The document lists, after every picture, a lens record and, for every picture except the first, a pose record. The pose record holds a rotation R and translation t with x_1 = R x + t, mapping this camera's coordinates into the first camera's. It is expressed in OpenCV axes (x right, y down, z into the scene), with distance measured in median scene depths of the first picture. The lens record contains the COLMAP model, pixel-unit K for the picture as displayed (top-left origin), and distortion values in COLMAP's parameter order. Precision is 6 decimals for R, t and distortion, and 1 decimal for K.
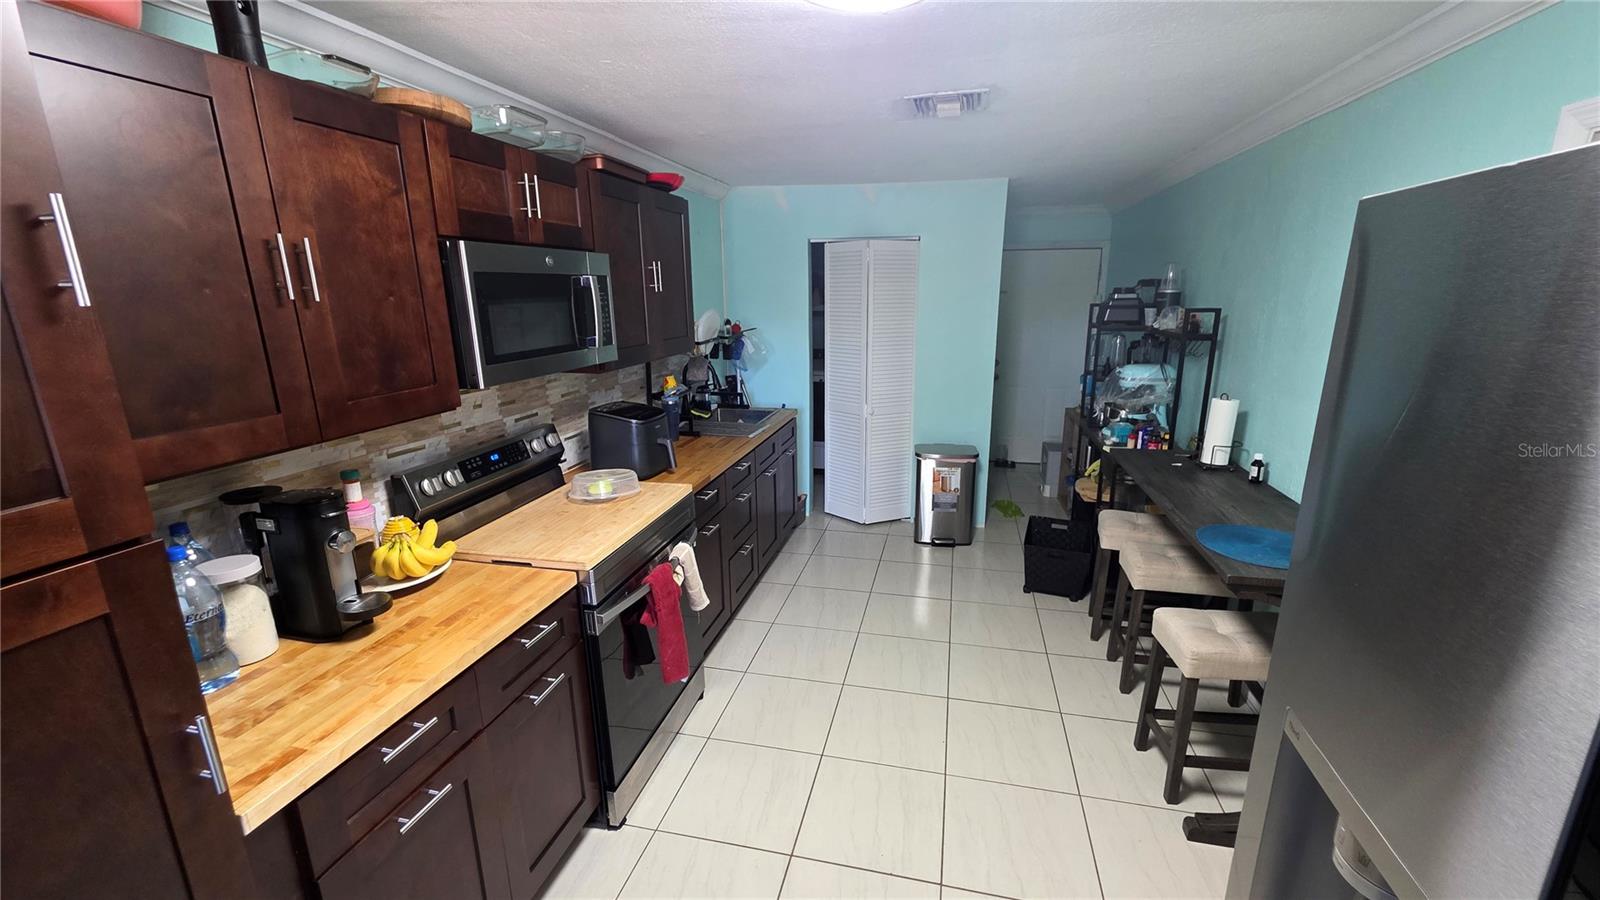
lens RADIAL K [[642.2, 0, 811.9], [0, 642.2, 451.0], [0, 0, 1]] dist [0.002056, -0.003862]
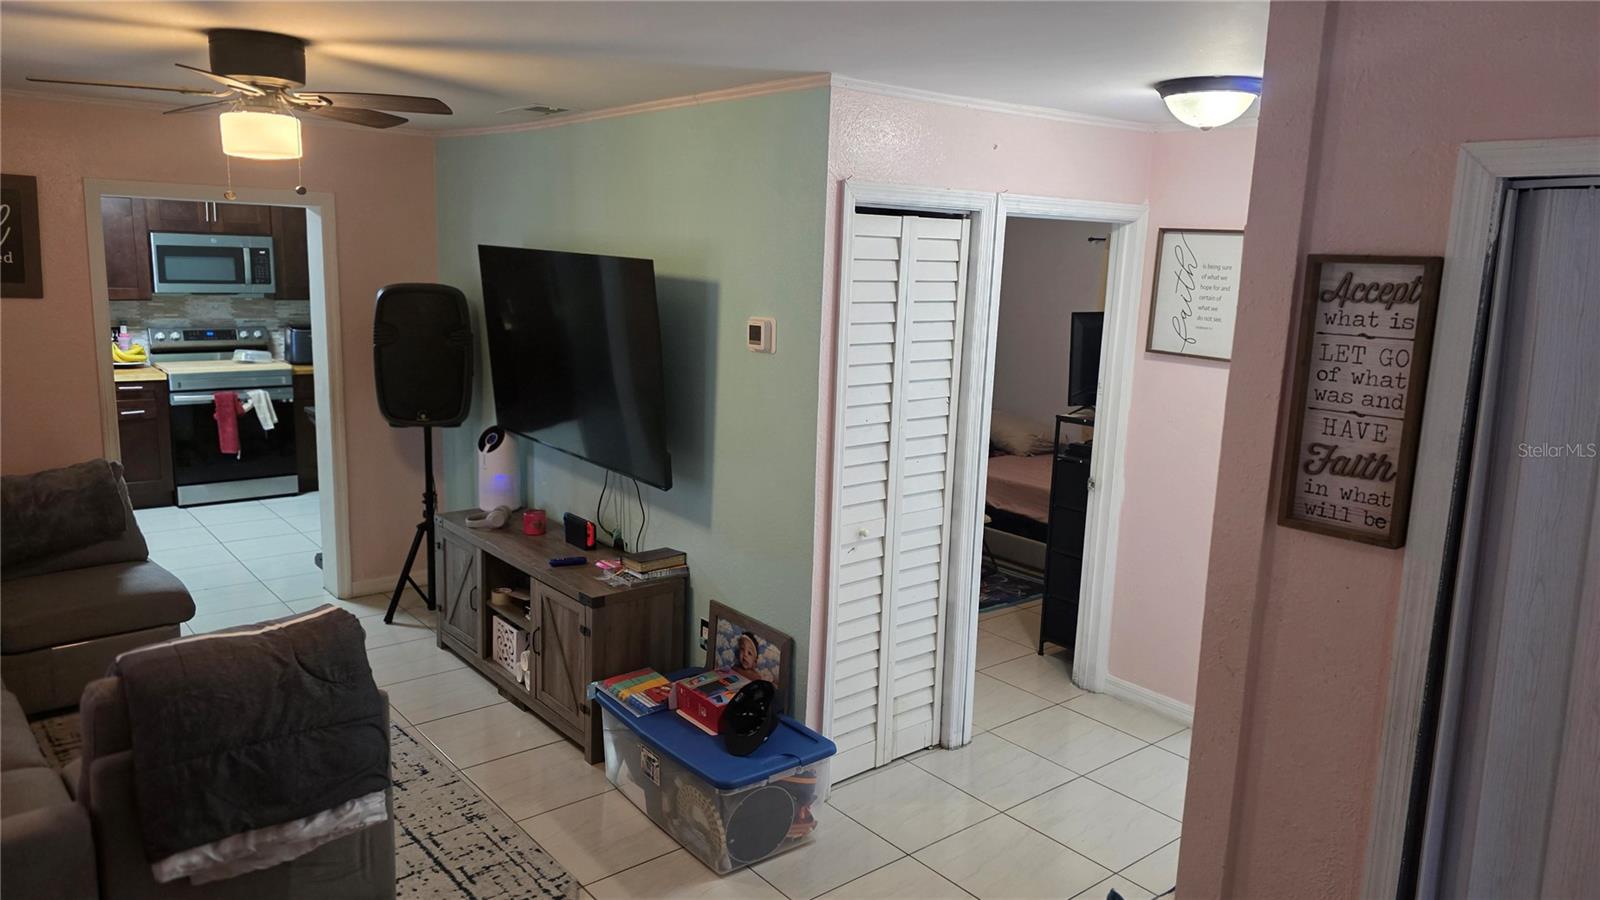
lens RADIAL K [[1075.7, 0, 808.3], [0, 1075.7, 445.0], [0, 0, 1]] dist [0.057986, -0.058611]
pose [[0.797208, 0.143448, -0.586415, 2.967304], [-0.189739, 0.981673, -0.017808, 0.056058], [0.573113, 0.125463, 0.809815, -0.639188]]
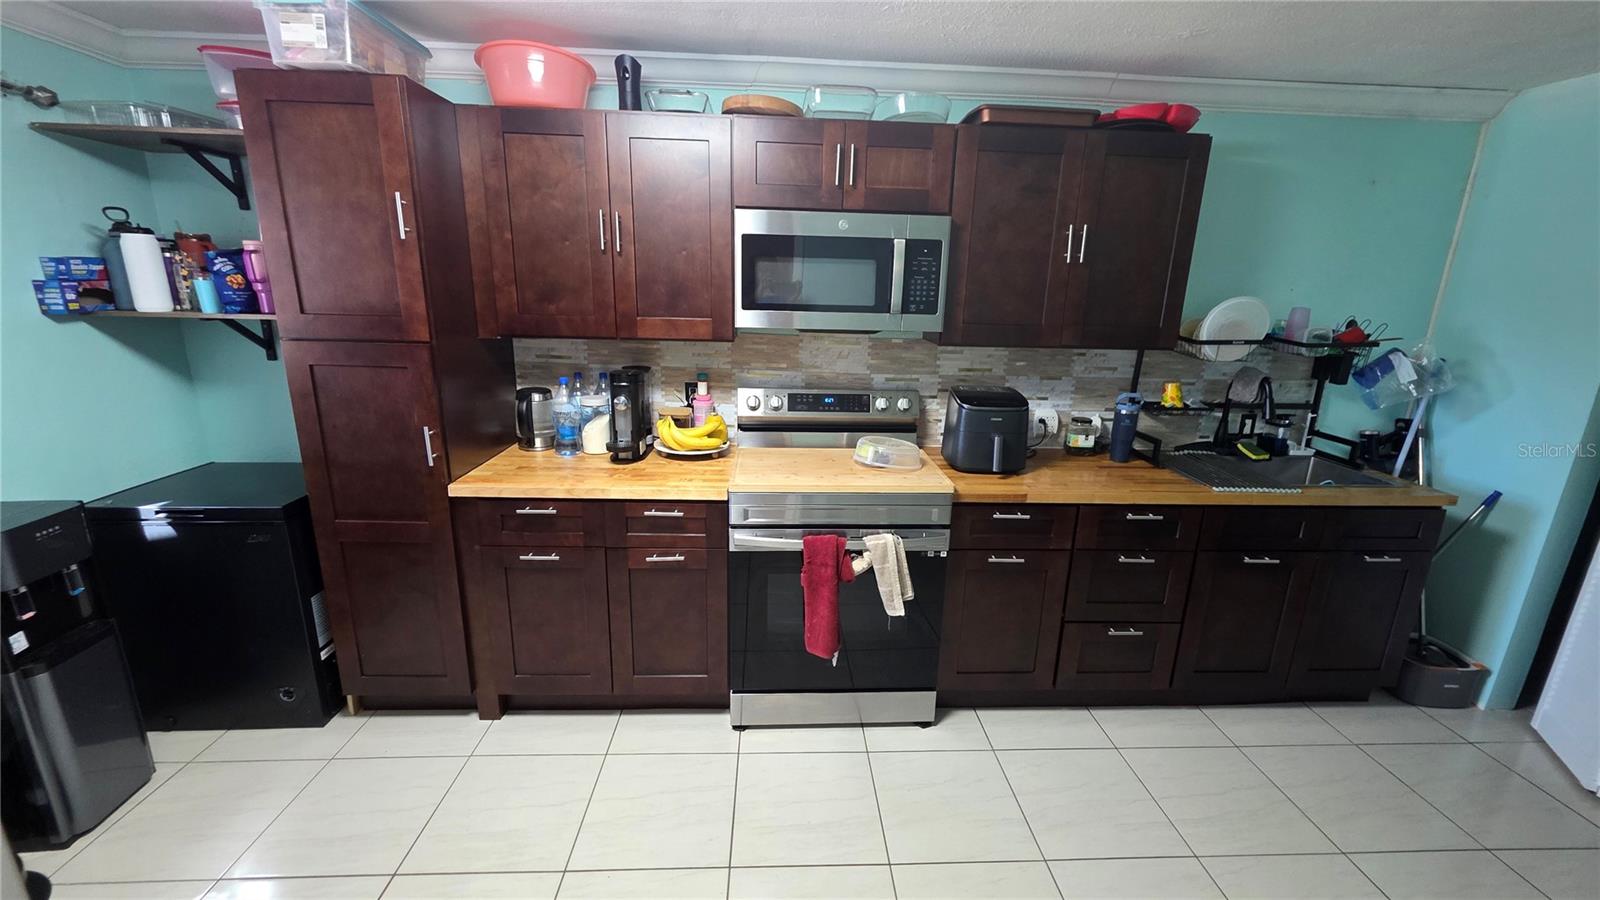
lens RADIAL K [[642.2, 0, 806.9], [0, 642.2, 456.0], [0, 0, 1]] dist [0.002056, -0.003862]
pose [[0.271966, 0.264127, -0.925349, 0.578392], [-0.265029, 0.944966, 0.191833, -0.103112], [0.925092, 0.193072, 0.326999, 0.573705]]
